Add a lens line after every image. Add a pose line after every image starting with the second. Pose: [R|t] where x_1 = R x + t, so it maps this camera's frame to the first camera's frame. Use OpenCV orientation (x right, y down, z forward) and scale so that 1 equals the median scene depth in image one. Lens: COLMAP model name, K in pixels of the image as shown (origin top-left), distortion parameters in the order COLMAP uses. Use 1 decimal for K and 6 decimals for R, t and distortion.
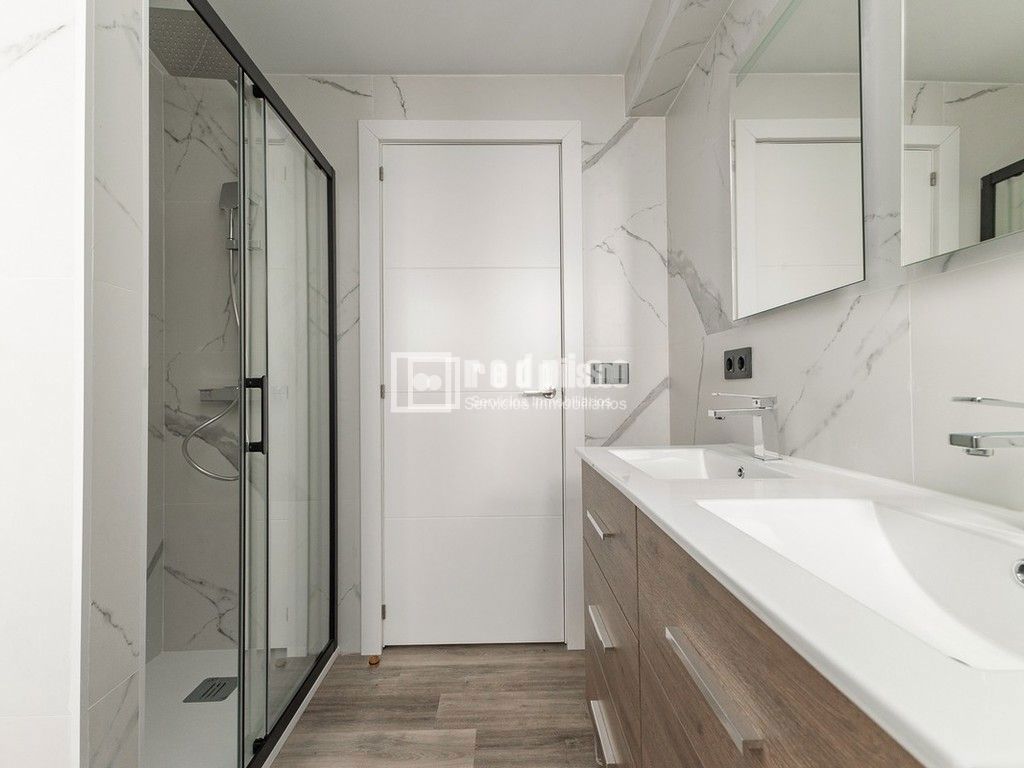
lens RADIAL K [[502.1, 0, 508.7], [0, 502.1, 362.0], [0, 0, 1]] dist [0.008944, -0.001662]
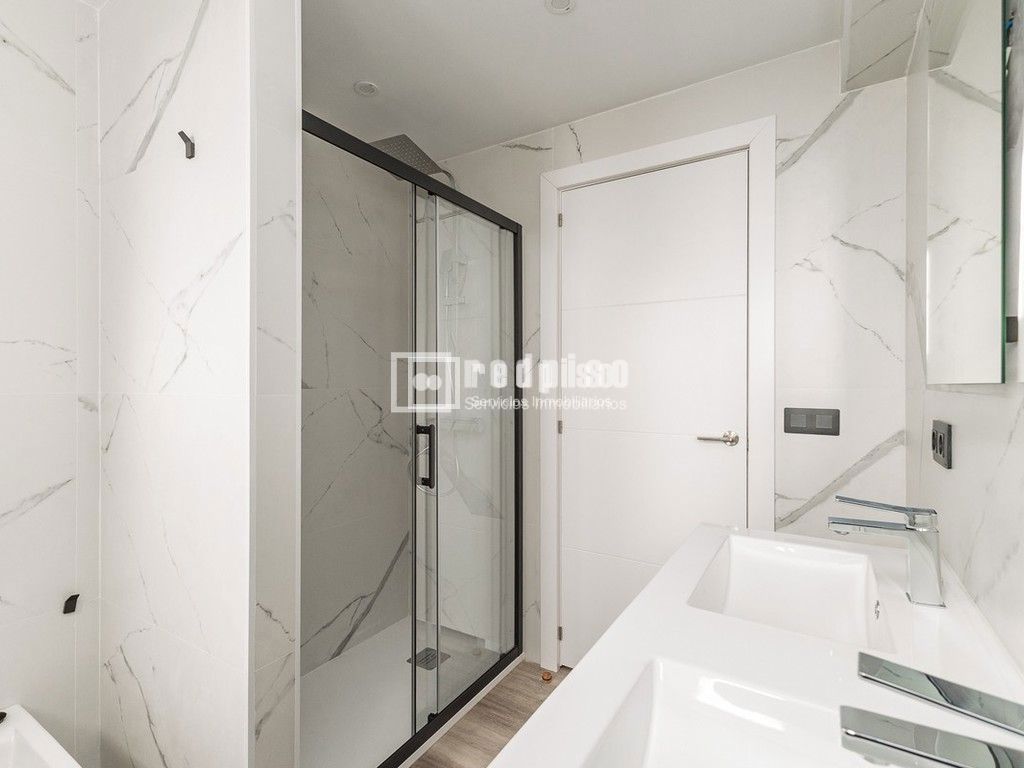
lens RADIAL K [[502.1, 0, 508.7], [0, 502.1, 362.0], [0, 0, 1]] dist [0.008944, -0.001662]
pose [[0.835606, -0.010569, -0.549227, 0.240236], [0.022566, 0.999631, 0.015096, -0.096535], [0.548865, -0.025008, 0.835537, 0.049379]]
